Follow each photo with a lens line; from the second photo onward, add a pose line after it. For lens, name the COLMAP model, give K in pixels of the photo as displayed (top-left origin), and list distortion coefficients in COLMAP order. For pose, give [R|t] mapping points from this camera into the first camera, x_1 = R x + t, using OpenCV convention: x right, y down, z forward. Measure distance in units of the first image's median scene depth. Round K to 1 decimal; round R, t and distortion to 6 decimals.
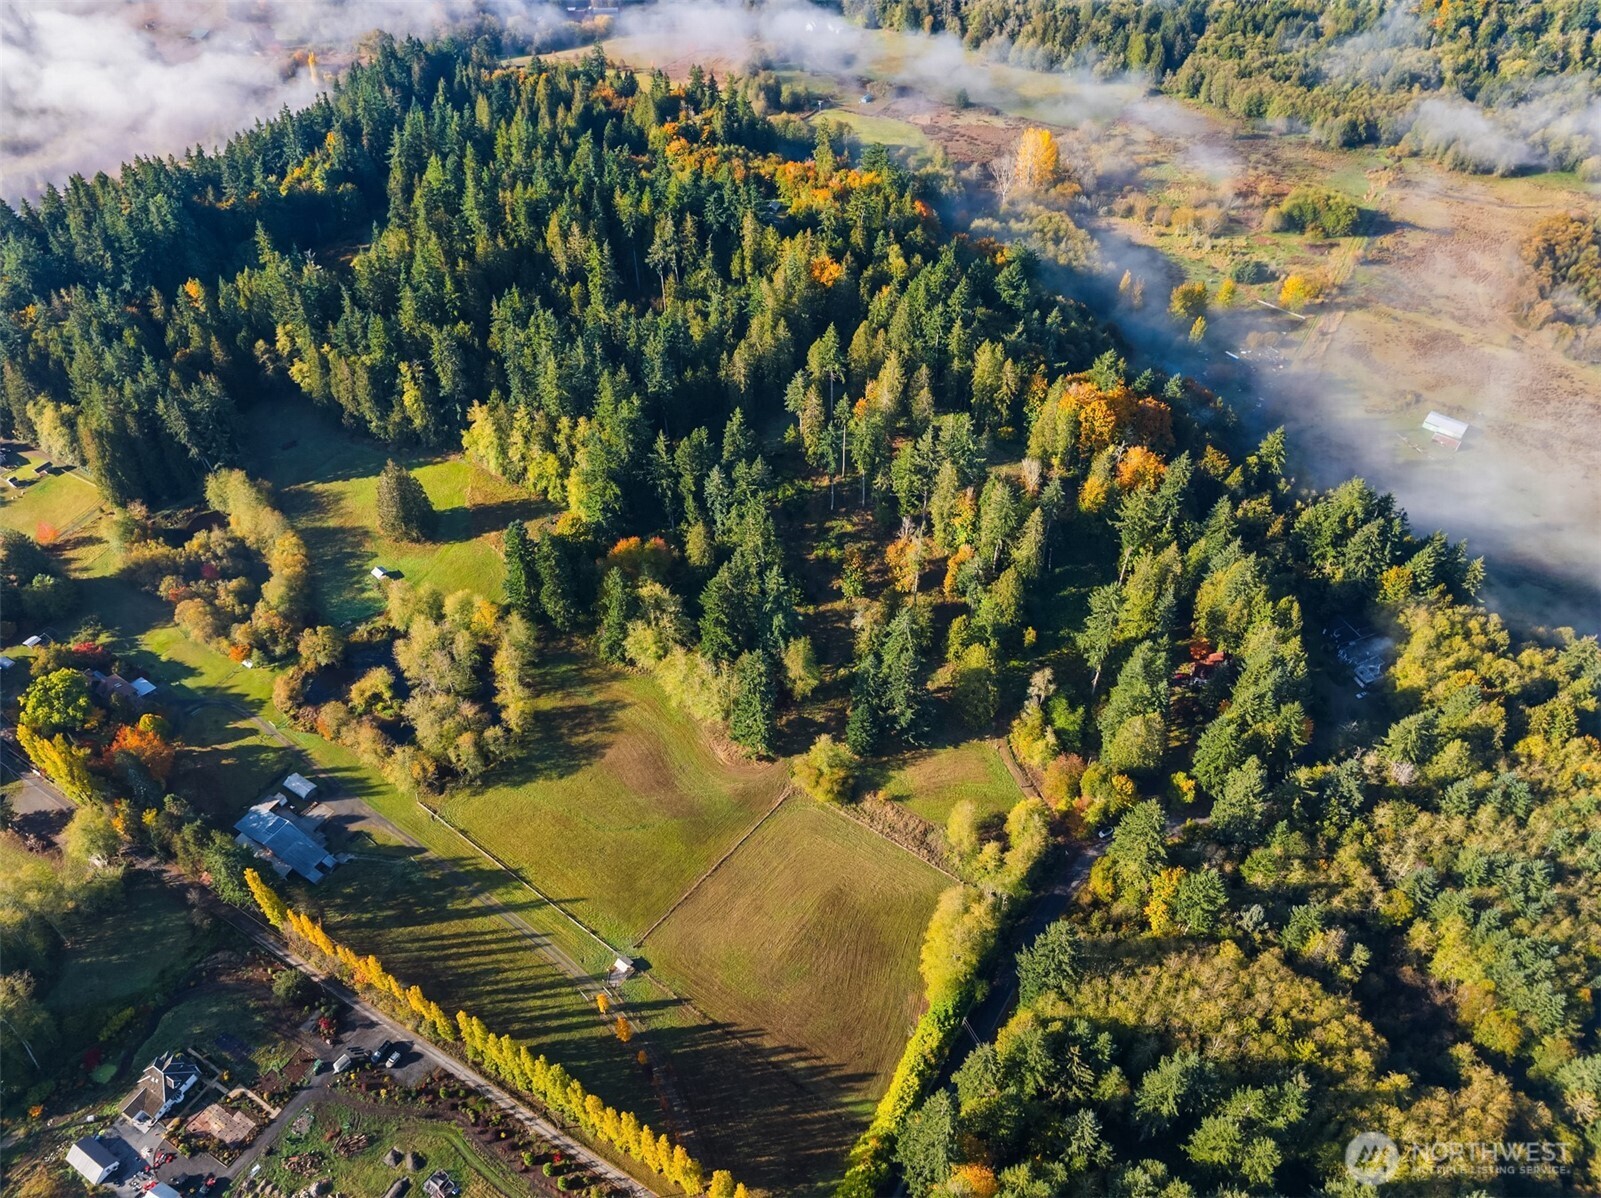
lens RADIAL K [[1149.6, 0, 785.6], [0, 1149.6, 644.2], [0, 0, 1]] dist [-0.042138, 0.006448]
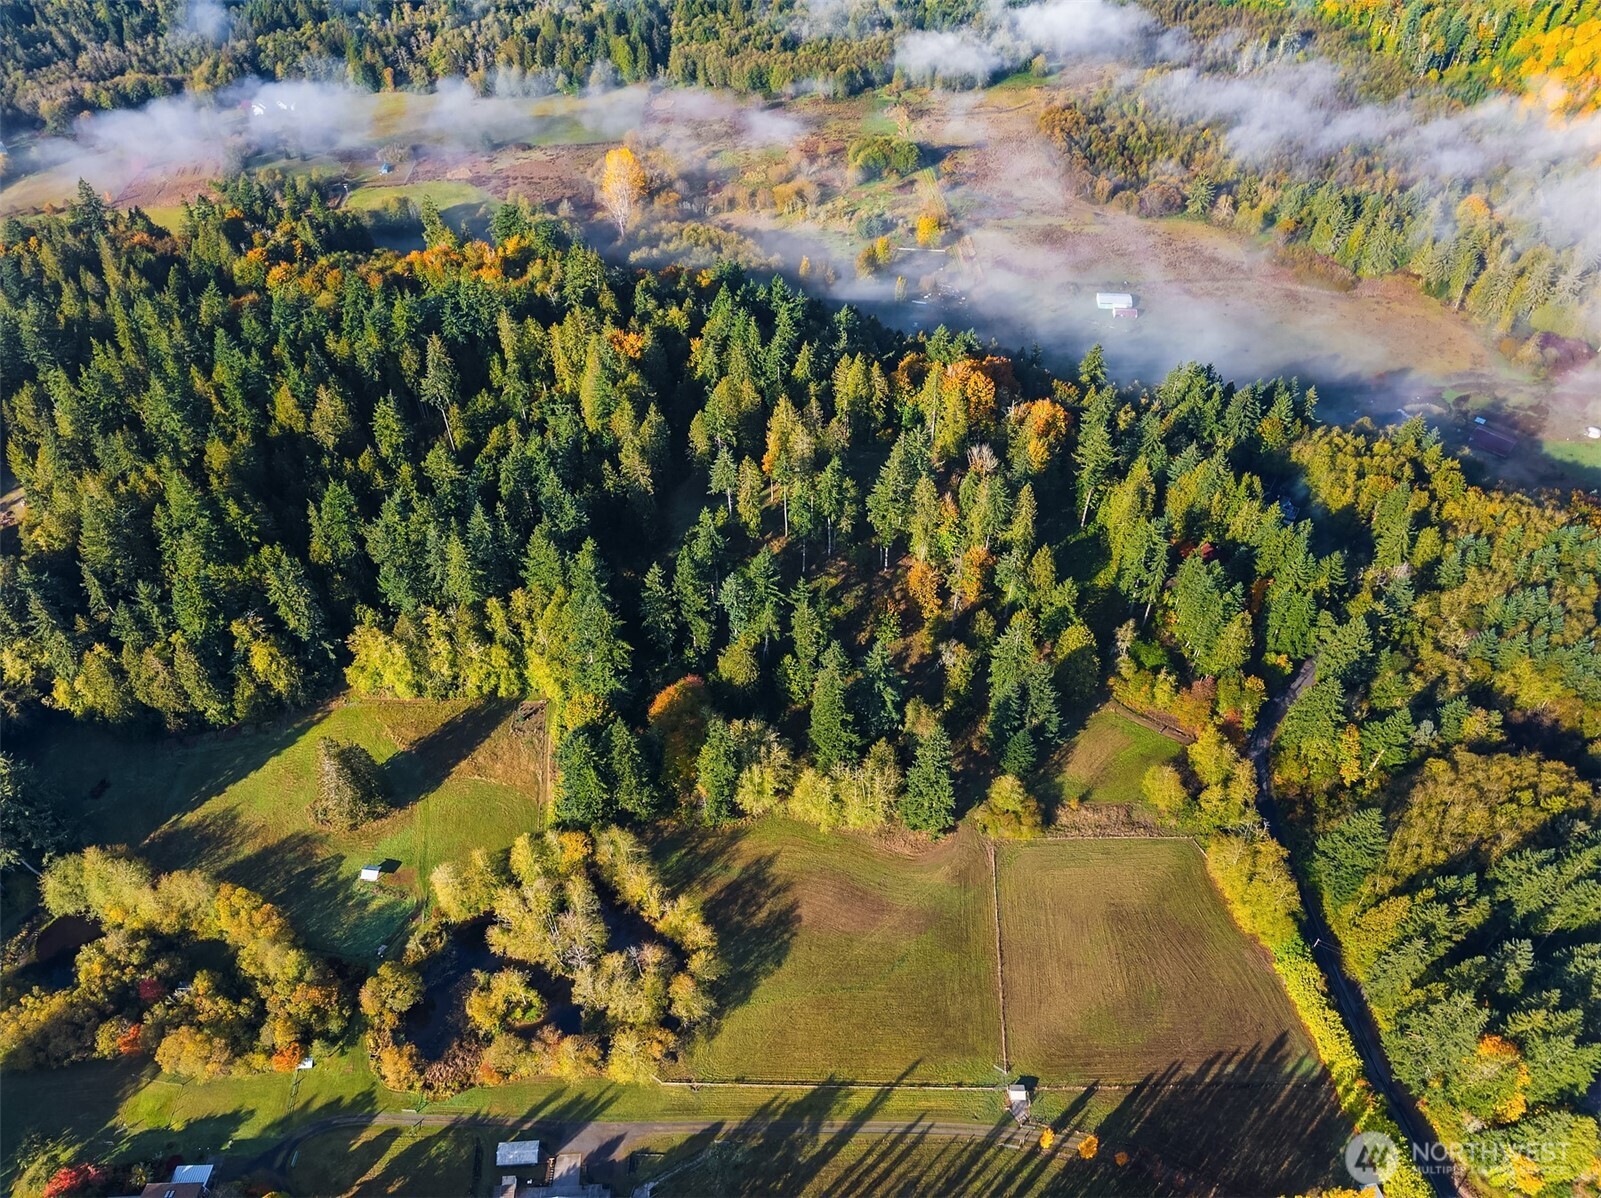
lens RADIAL K [[1149.6, 0, 785.6], [0, 1149.6, 644.2], [0, 0, 1]] dist [-0.042138, 0.006448]
pose [[0.802919, -0.421788, 0.421207, -0.417273], [0.423993, 0.900794, 0.093807, -0.167521], [-0.418987, 0.103269, 0.902100, 0.168986]]
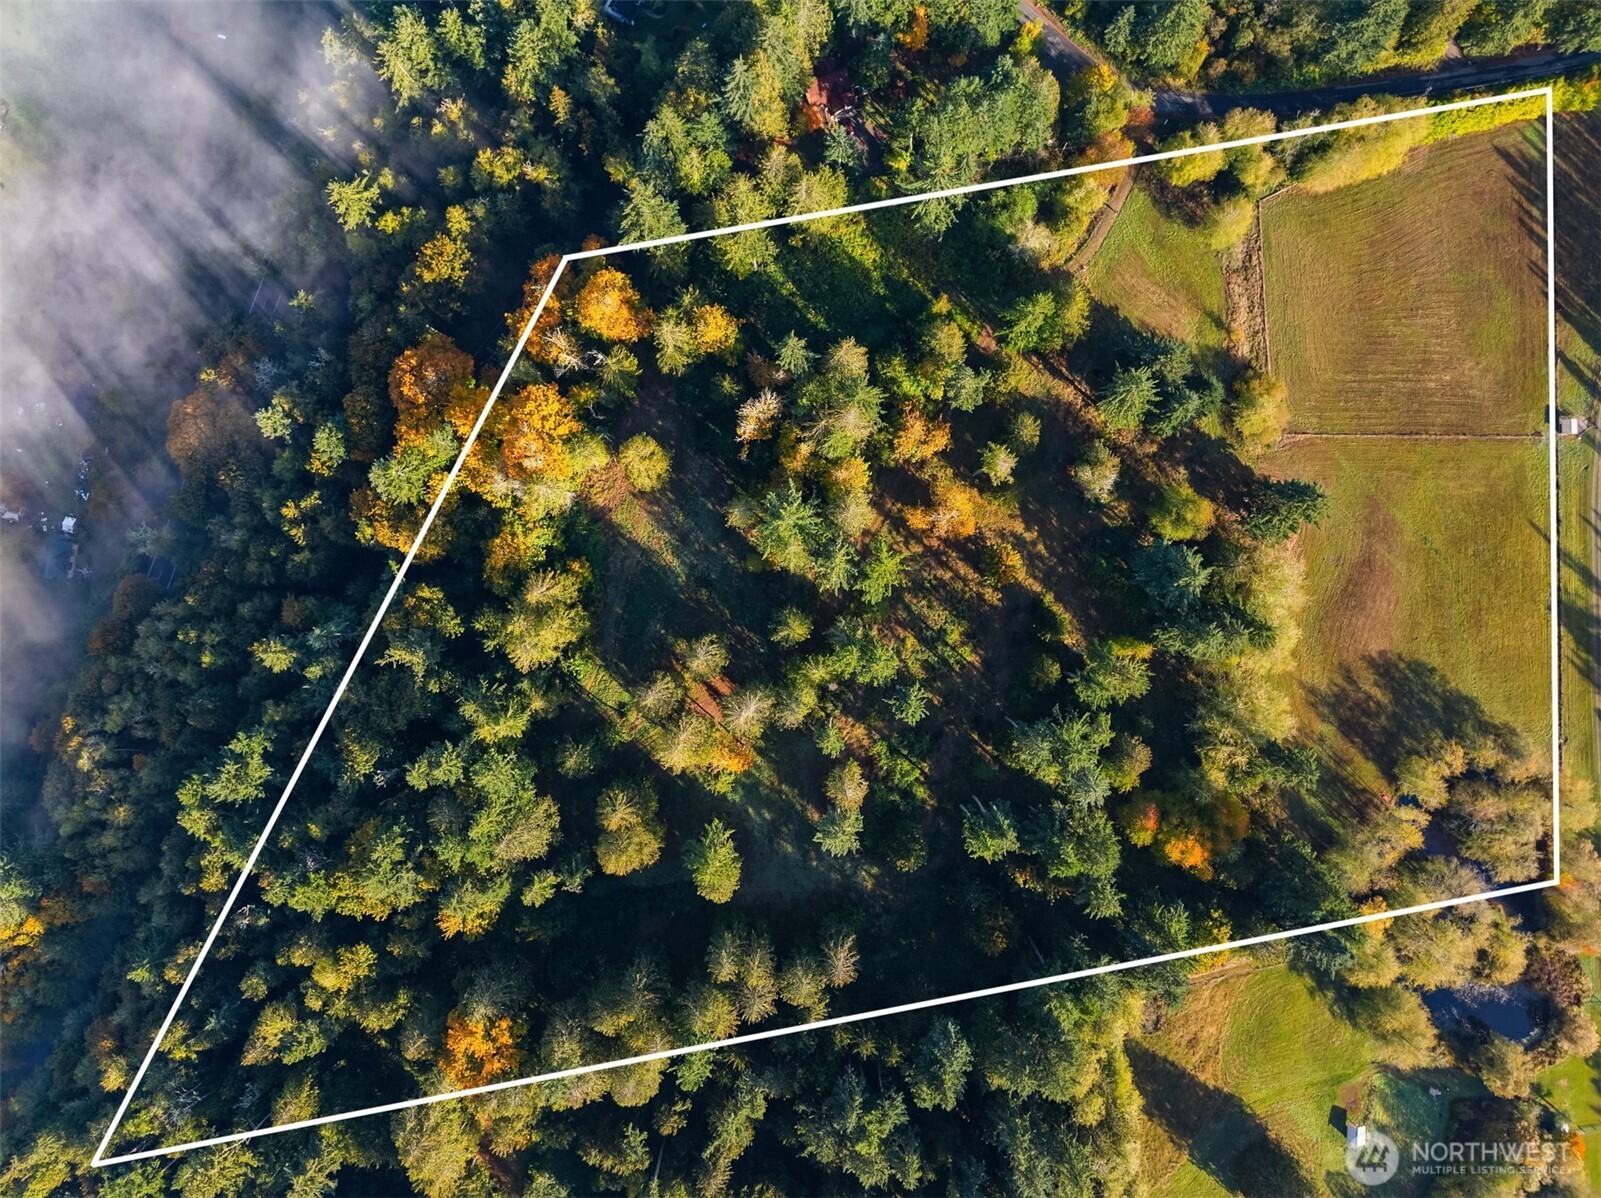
lens RADIAL K [[1149.6, 0, 785.6], [0, 1149.6, 644.2], [0, 0, 1]] dist [-0.042138, 0.006448]
pose [[-0.657312, -0.753548, -0.010282, 0.112950], [0.537555, -0.478379, 0.694398, -0.622184], [-0.528181, 0.450909, 0.719518, 0.590154]]
